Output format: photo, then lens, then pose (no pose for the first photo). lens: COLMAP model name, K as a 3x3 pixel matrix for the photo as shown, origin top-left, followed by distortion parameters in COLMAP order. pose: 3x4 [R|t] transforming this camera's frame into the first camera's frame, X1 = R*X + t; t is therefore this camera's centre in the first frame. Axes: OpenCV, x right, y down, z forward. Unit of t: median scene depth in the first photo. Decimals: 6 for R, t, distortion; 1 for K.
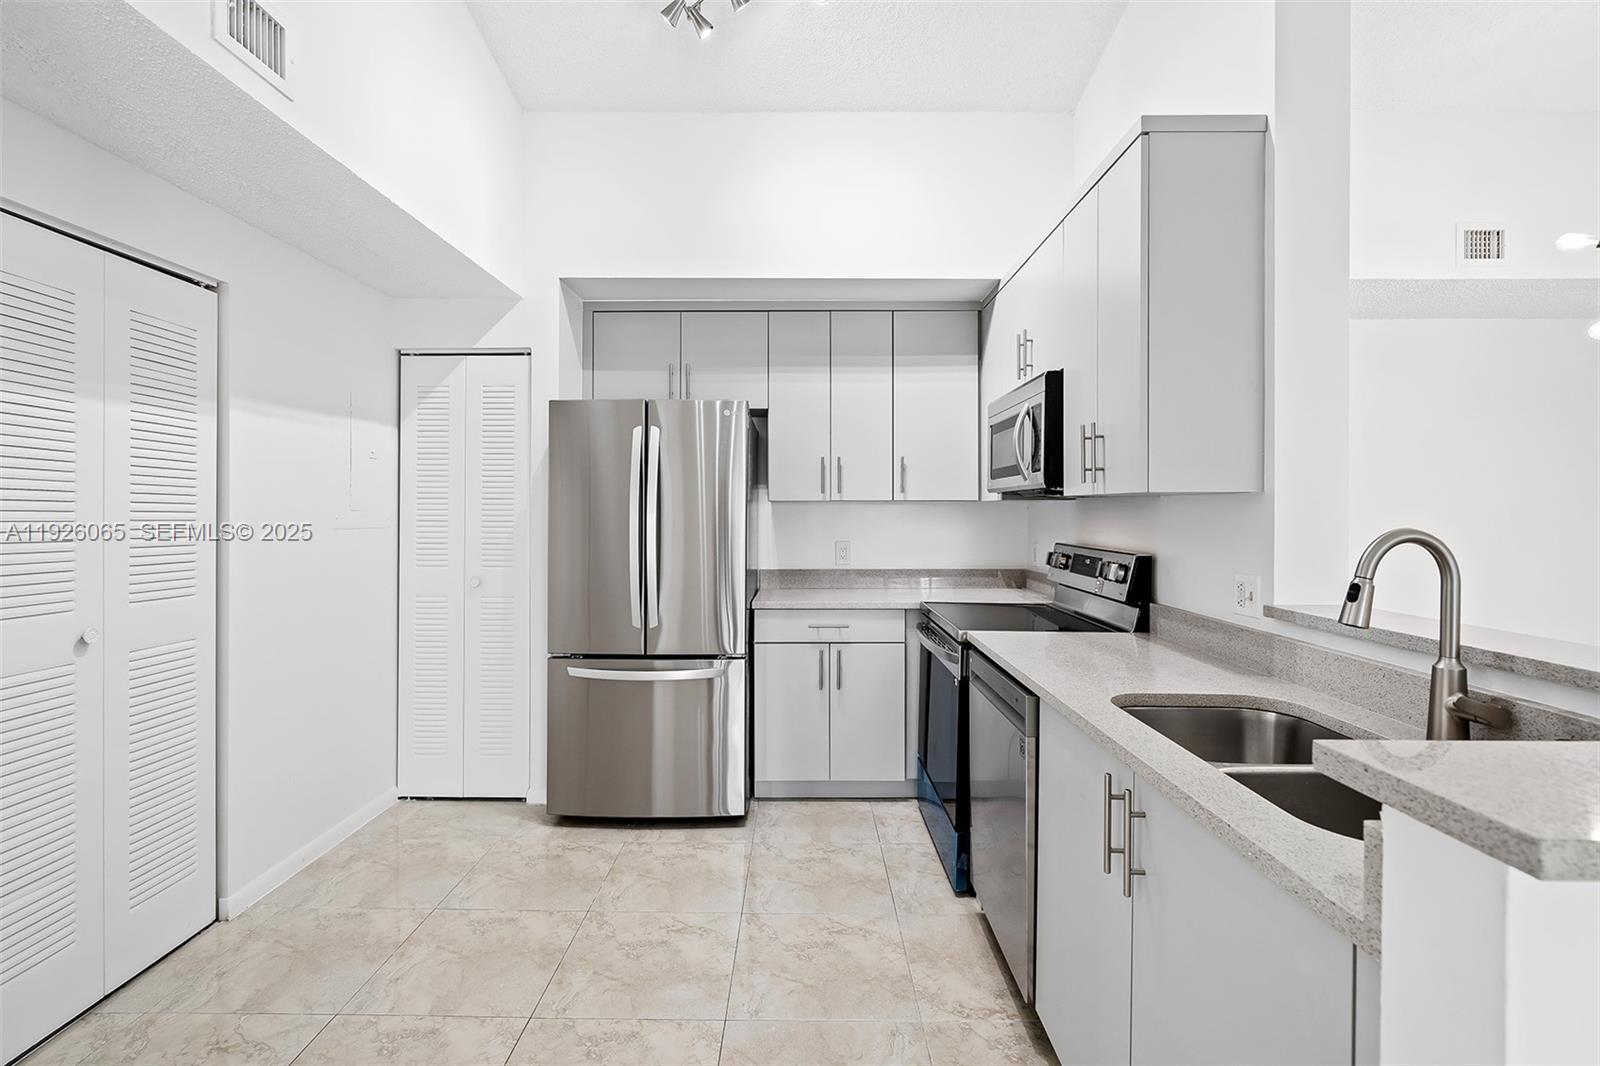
lens RADIAL K [[730.2, 0, 795.1], [0, 730.2, 512.7], [0, 0, 1]] dist [-0.002331, -0.000353]
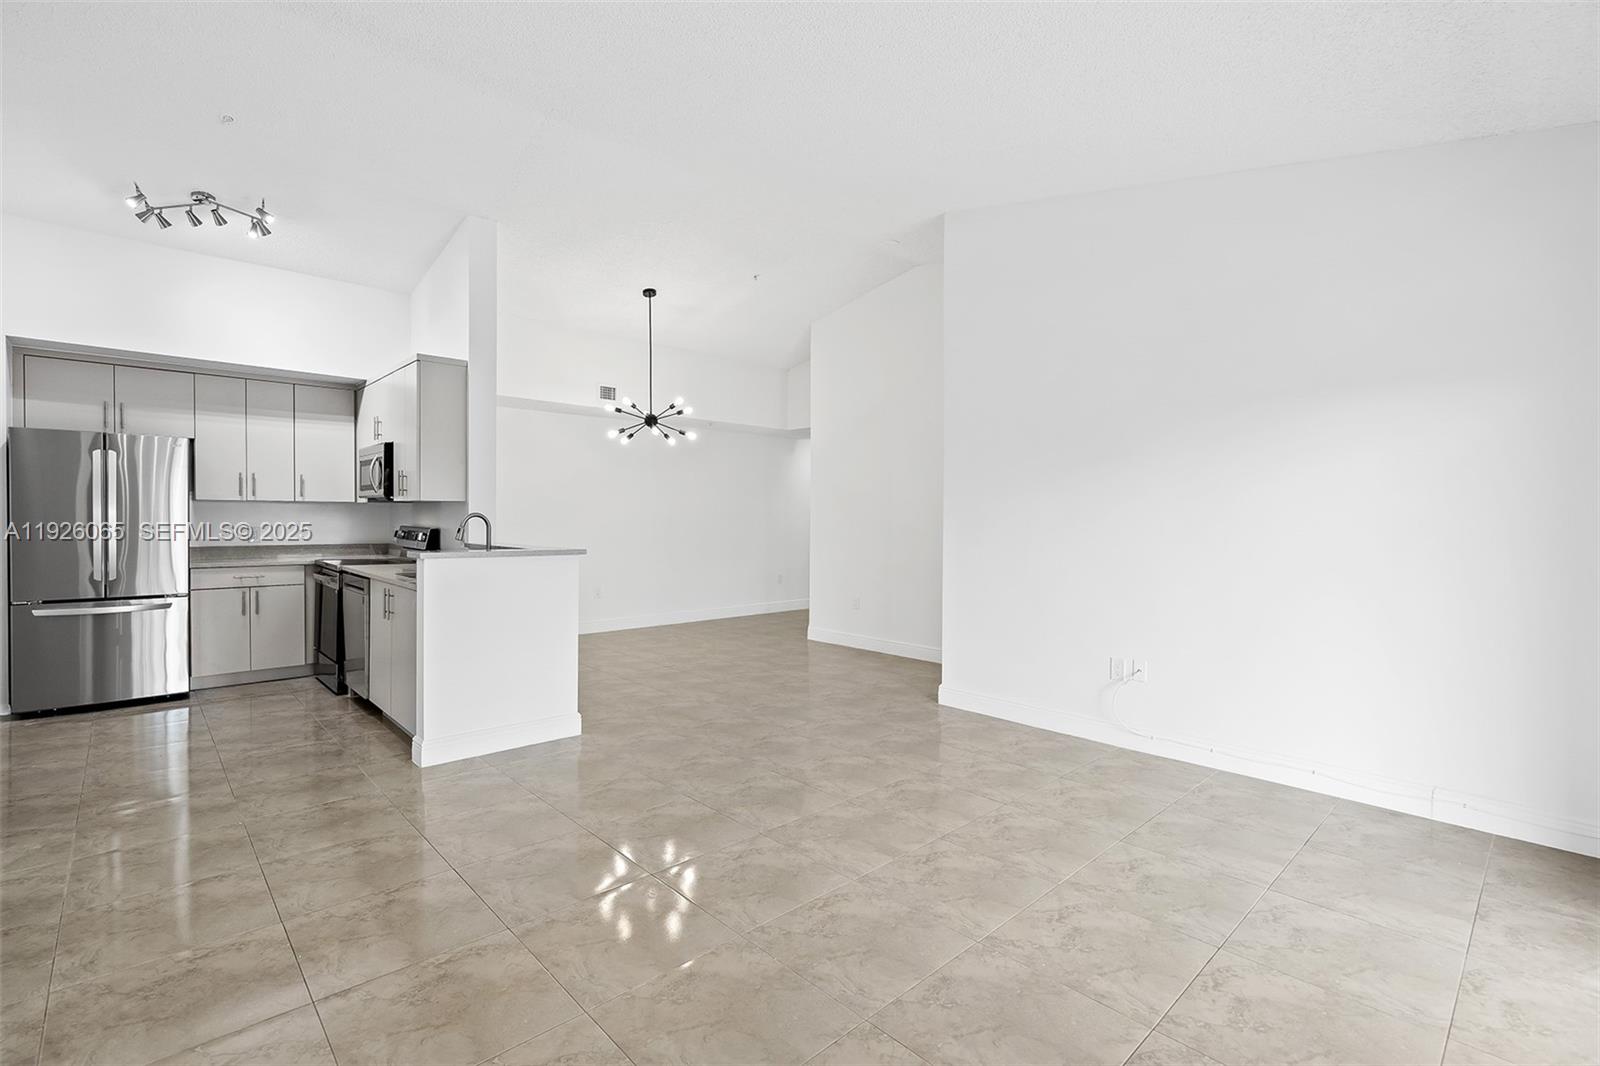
lens RADIAL K [[722.2, 0, 797.5], [0, 722.2, 530.3], [0, 0, 1]] dist [-0.005205, 0.000741]
pose [[0.722842, -0.007618, 0.690971, -0.183634], [-0.007048, 0.999806, 0.018396, 0.012059], [-0.690977, -0.018168, 0.722648, -1.037213]]
